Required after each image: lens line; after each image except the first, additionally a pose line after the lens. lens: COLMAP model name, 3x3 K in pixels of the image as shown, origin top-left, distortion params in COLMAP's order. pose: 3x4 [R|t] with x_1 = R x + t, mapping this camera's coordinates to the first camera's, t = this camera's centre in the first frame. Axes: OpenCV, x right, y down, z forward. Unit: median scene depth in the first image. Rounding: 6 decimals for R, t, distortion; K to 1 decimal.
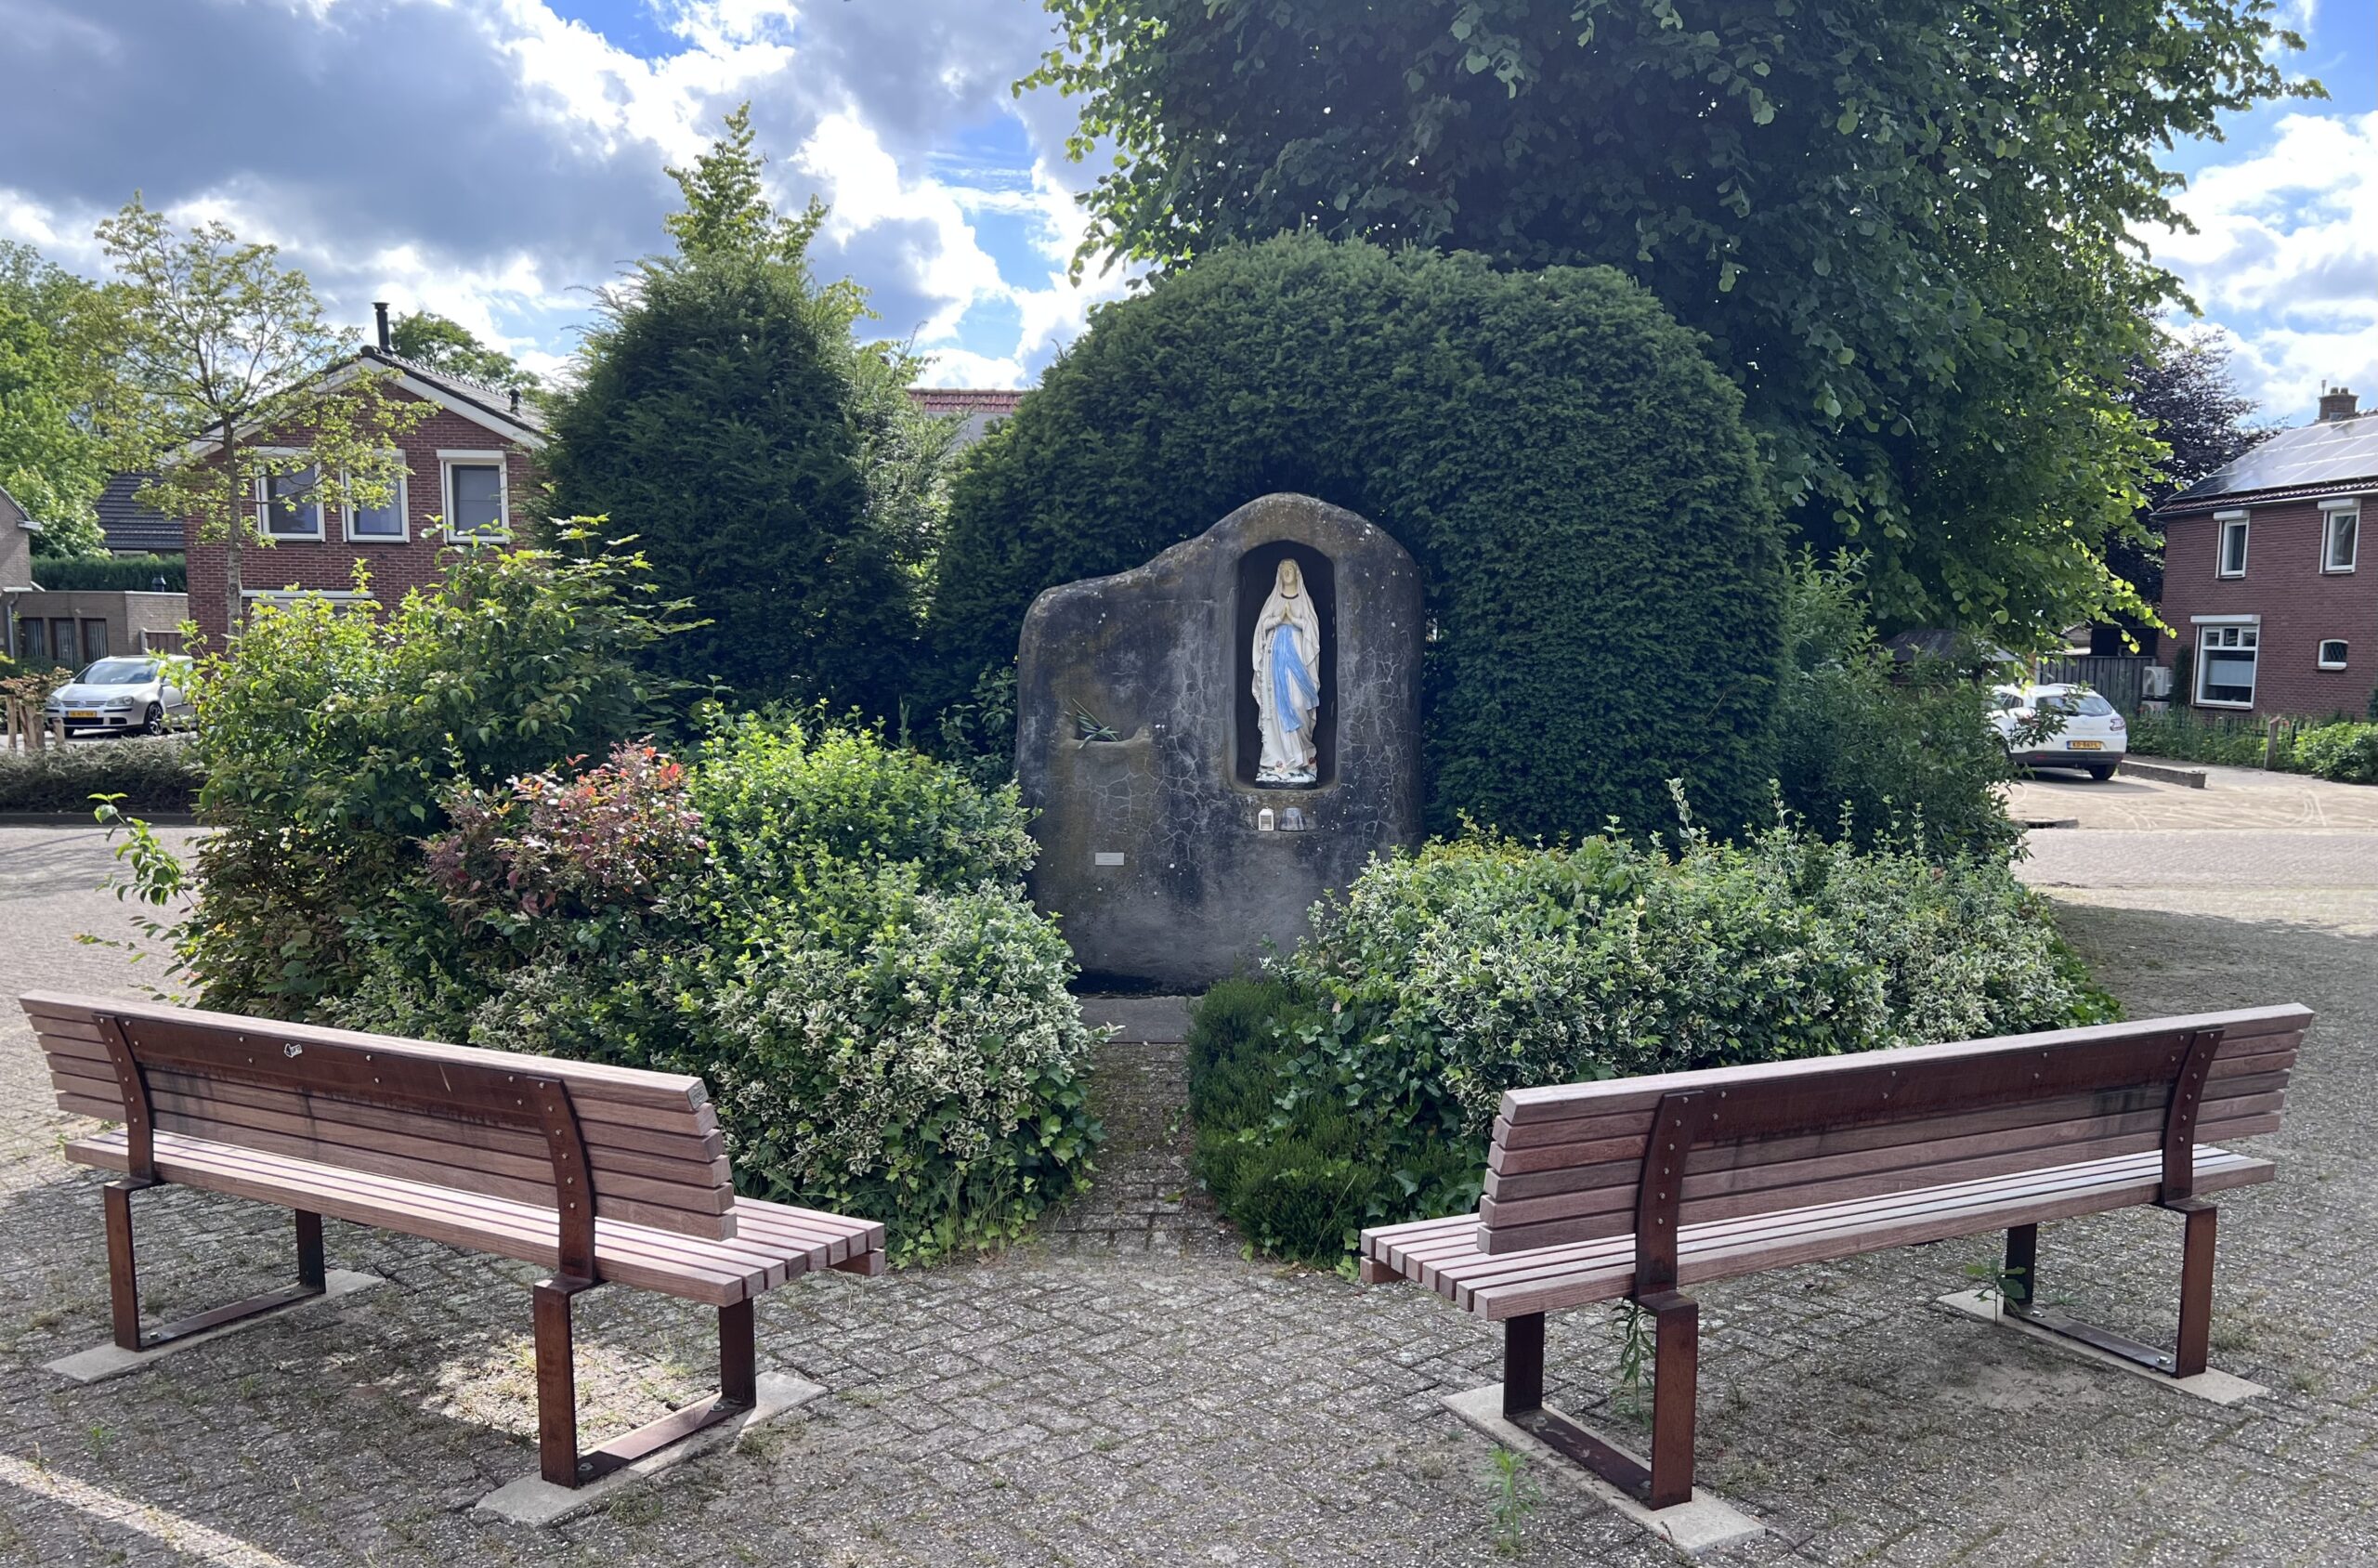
lens RADIAL K [[1773.8, 0, 1196.1], [0, 1773.8, 783.2], [0, 0, 1]] dist [-0.001528, 0.000003]
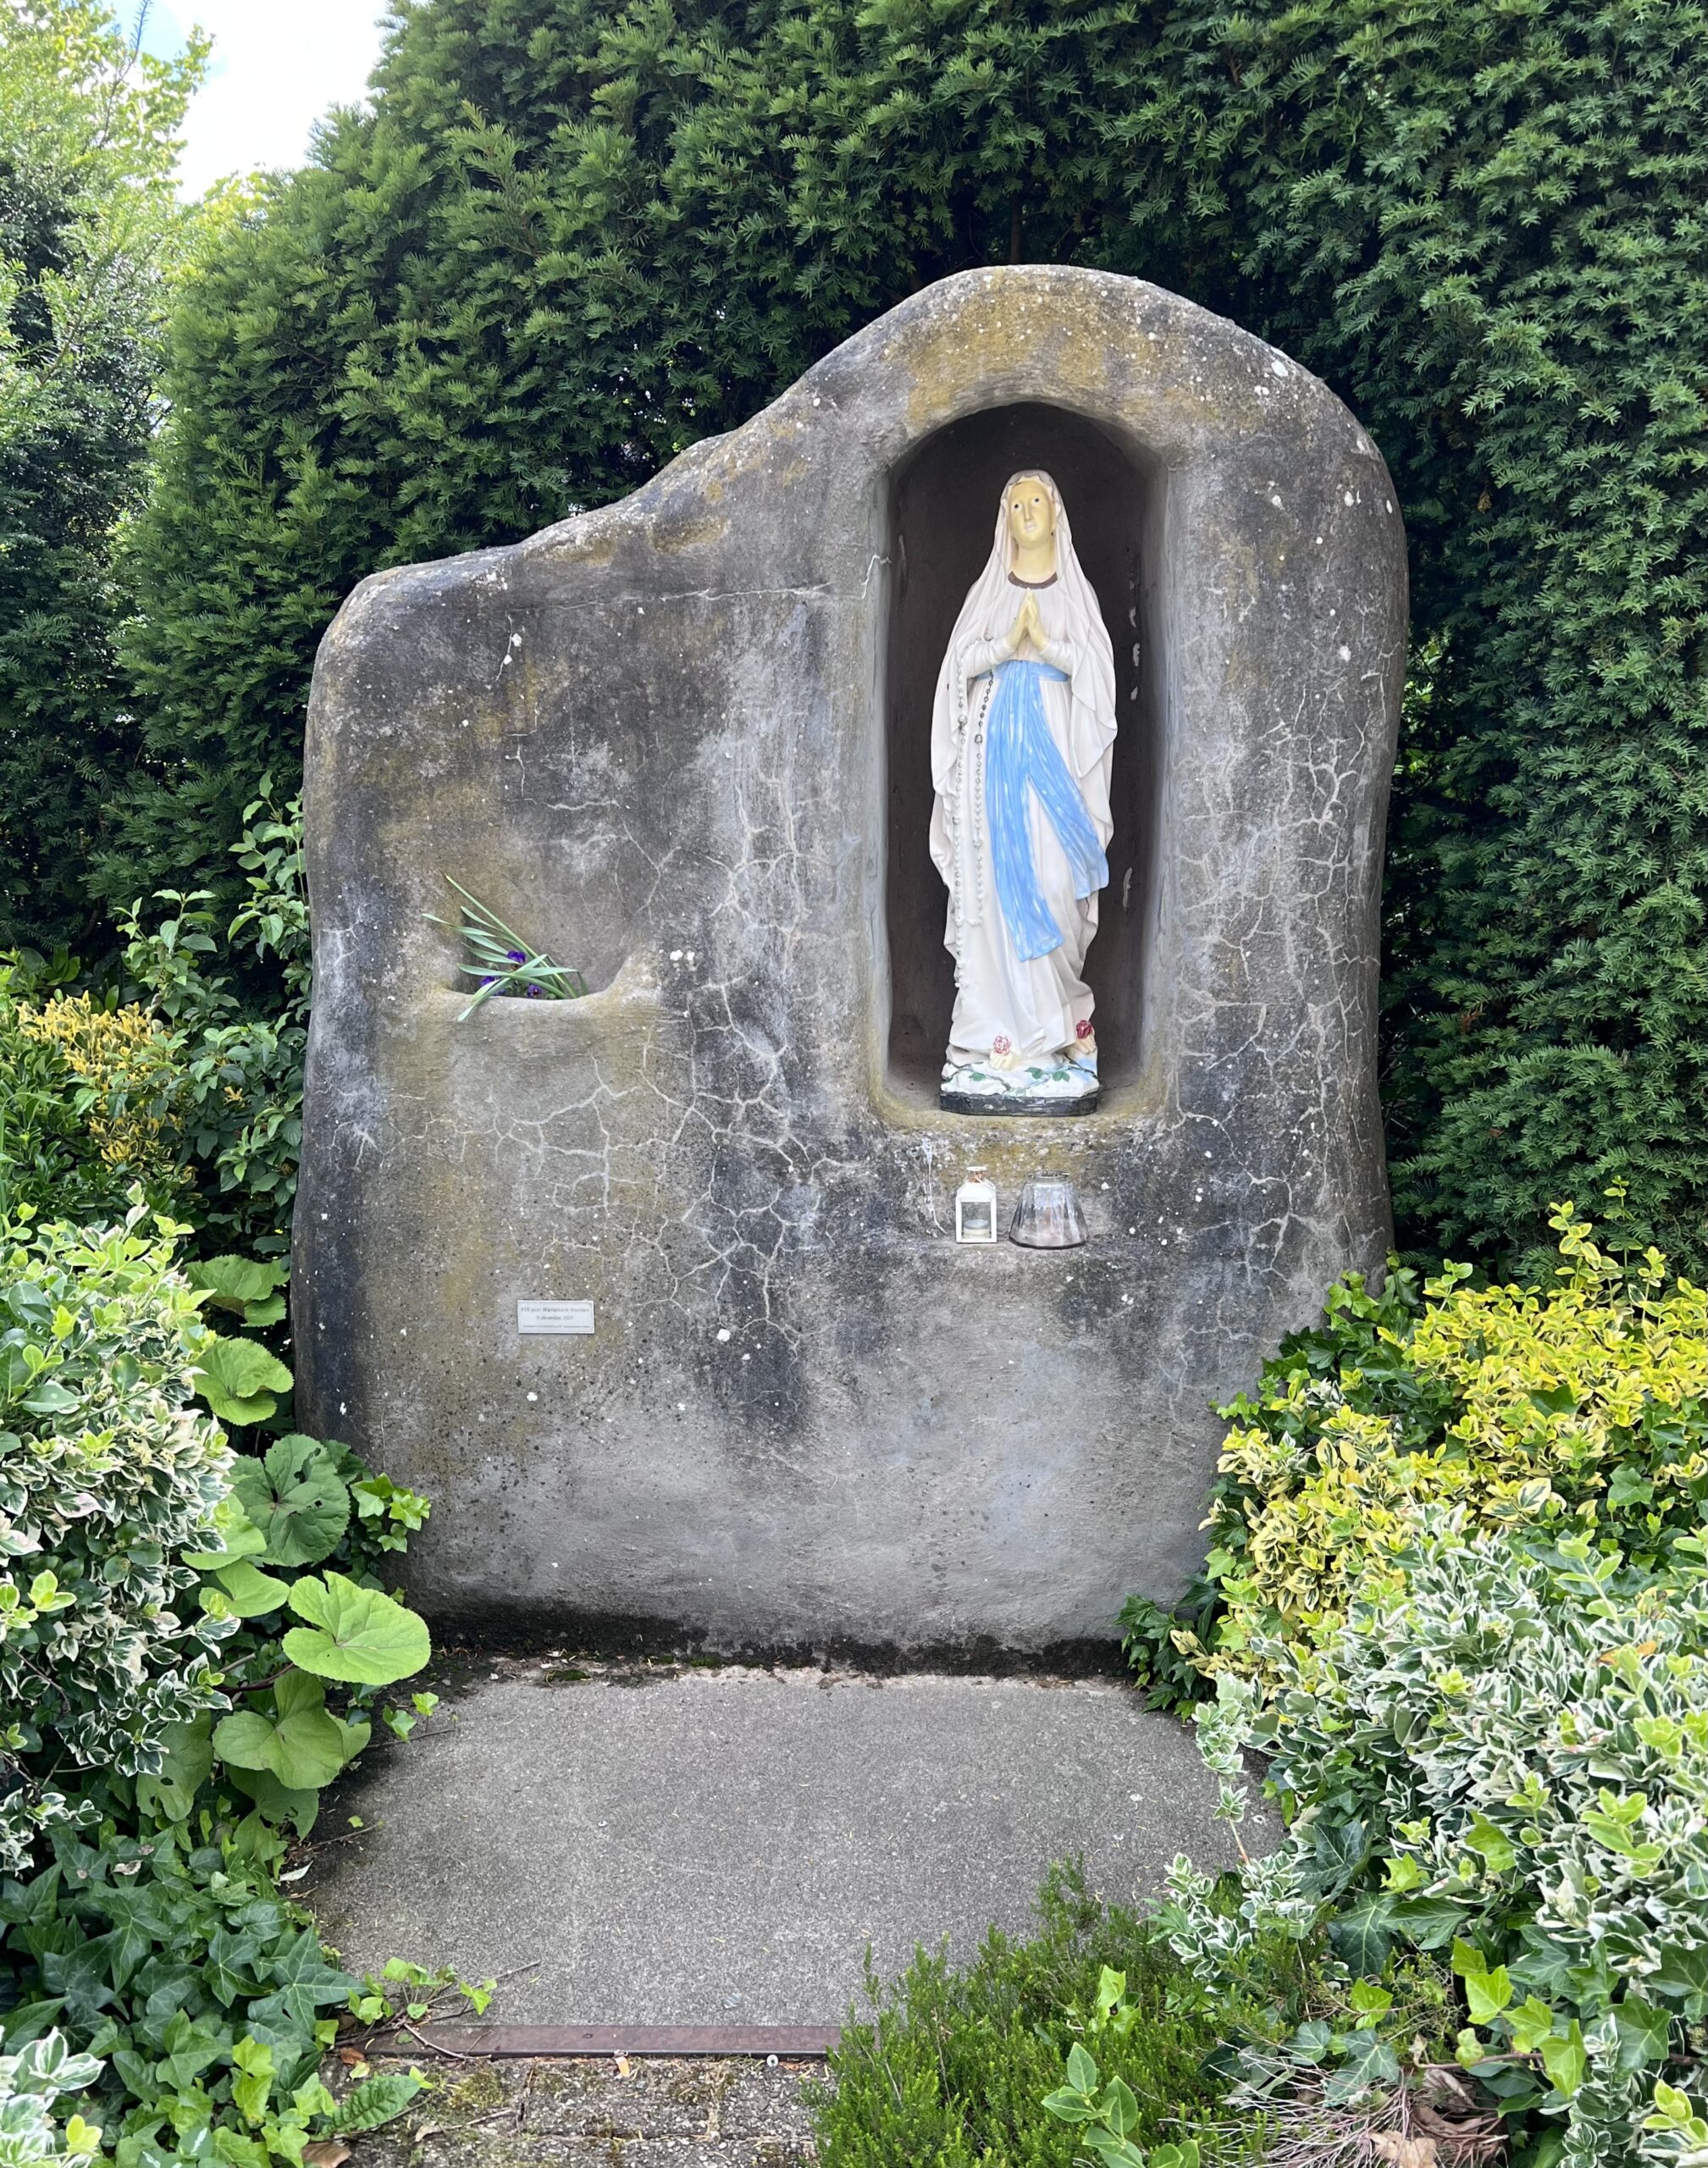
lens RADIAL K [[1410.7, 0, 830.7], [0, 1410.7, 1088.1], [0, 0, 1]] dist [0.001889, -0.002762]
pose [[0.999754, -0.017846, 0.013152, 0.005846], [0.015343, 0.985227, 0.170566, -0.053755], [-0.016002, -0.170322, 0.985258, 0.705665]]
